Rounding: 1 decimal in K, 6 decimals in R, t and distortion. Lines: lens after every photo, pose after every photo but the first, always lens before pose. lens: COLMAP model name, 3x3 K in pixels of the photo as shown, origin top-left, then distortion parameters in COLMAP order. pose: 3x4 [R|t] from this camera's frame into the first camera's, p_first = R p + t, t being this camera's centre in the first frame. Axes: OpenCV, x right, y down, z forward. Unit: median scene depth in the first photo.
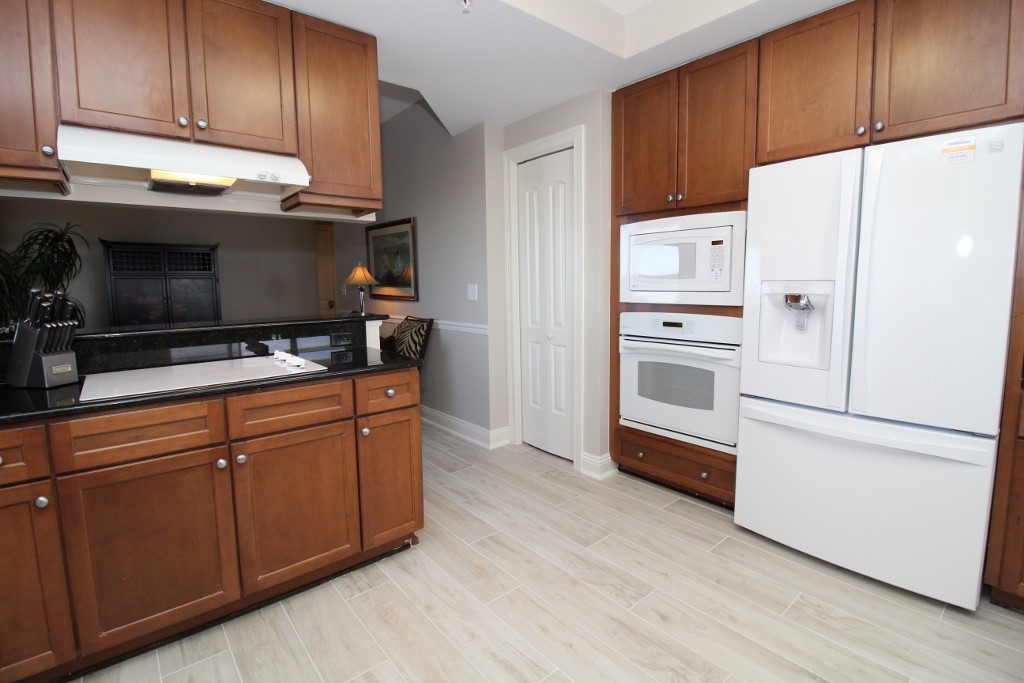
lens RADIAL K [[472.1, 0, 512.4], [0, 472.1, 332.4], [0, 0, 1]] dist [-0.003573, -0.010054]
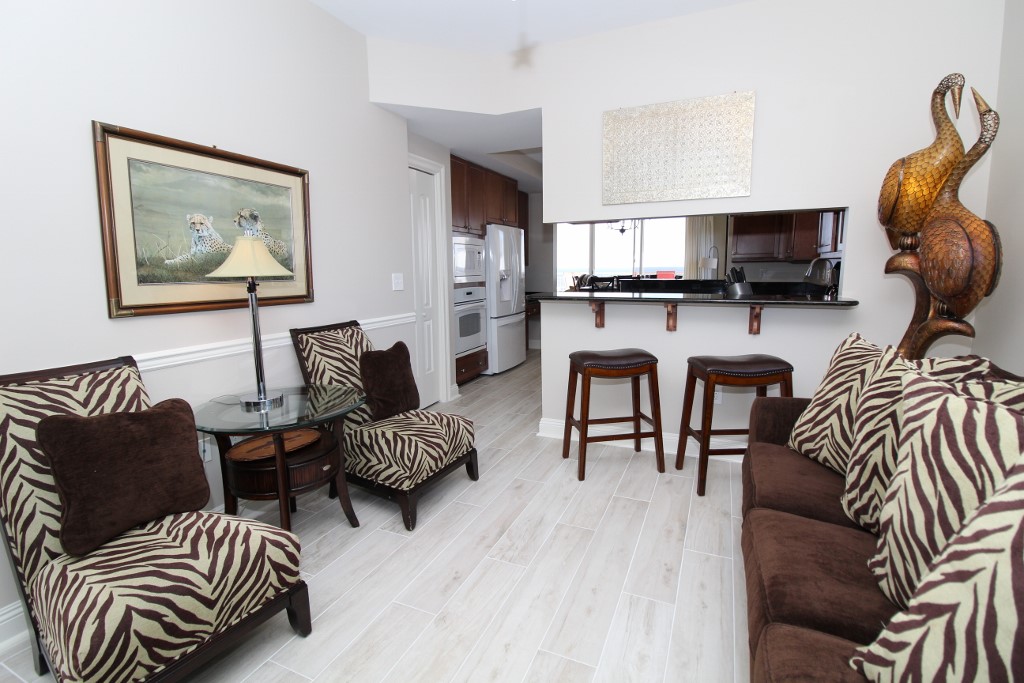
lens RADIAL K [[472.1, 0, 509.6], [0, 472.1, 334.1], [0, 0, 1]] dist [-0.003573, -0.010054]
pose [[-0.428455, -0.106420, 0.897274, -1.912217], [0.115279, 0.978487, 0.171099, -0.214808], [-0.896179, 0.176745, -0.406970, 2.167967]]
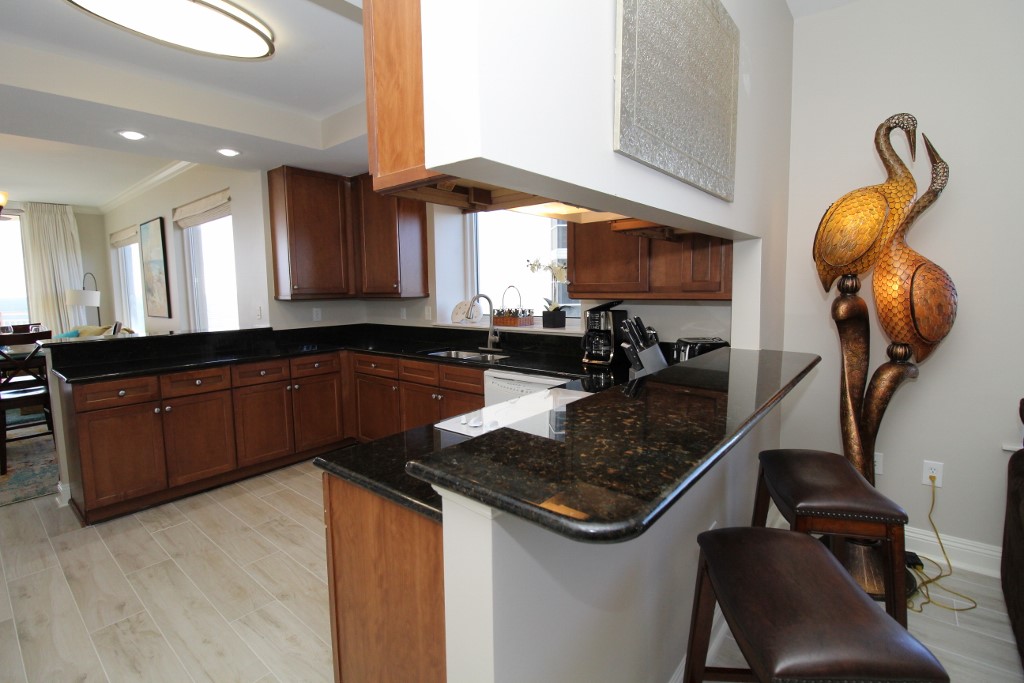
lens RADIAL K [[472.1, 0, 511.6], [0, 472.1, 338.5], [0, 0, 1]] dist [-0.003573, -0.010054]
pose [[-0.983717, 0.042886, -0.174532, -0.352519], [0.005341, 0.977660, 0.210125, -0.231345], [0.179644, 0.205771, -0.961970, 1.665623]]
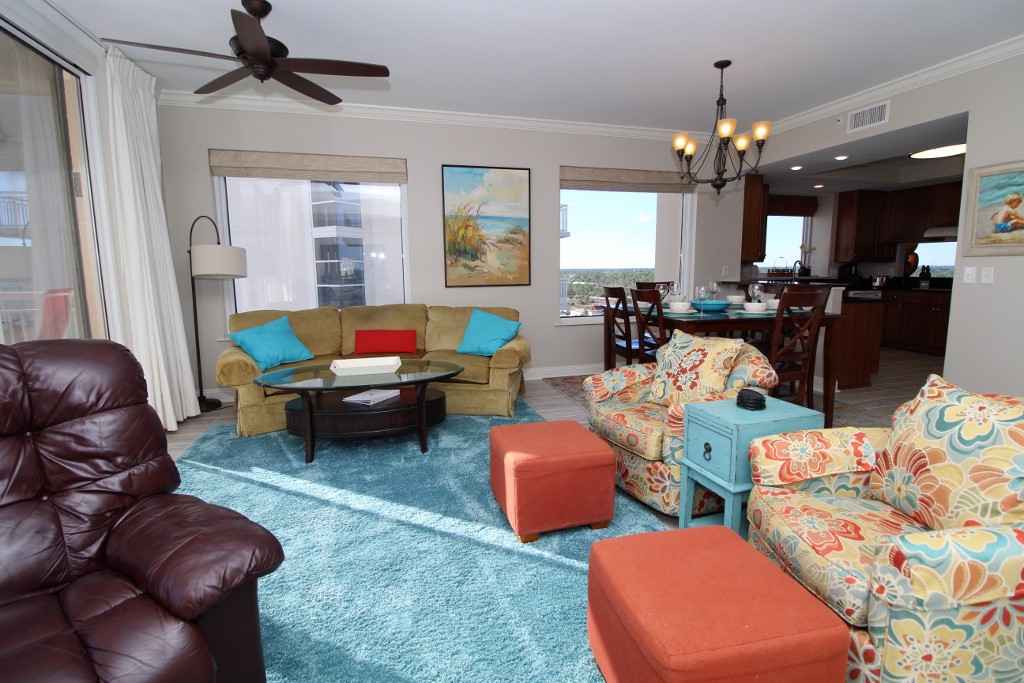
lens RADIAL K [[472.1, 0, 511.6], [0, 472.1, 334.6], [0, 0, 1]] dist [-0.003573, -0.010054]
pose [[-0.415016, 0.142700, -0.898553, 3.595841], [-0.084827, 0.977252, 0.194377, 0.013104], [0.905851, 0.156891, -0.393471, -0.530127]]
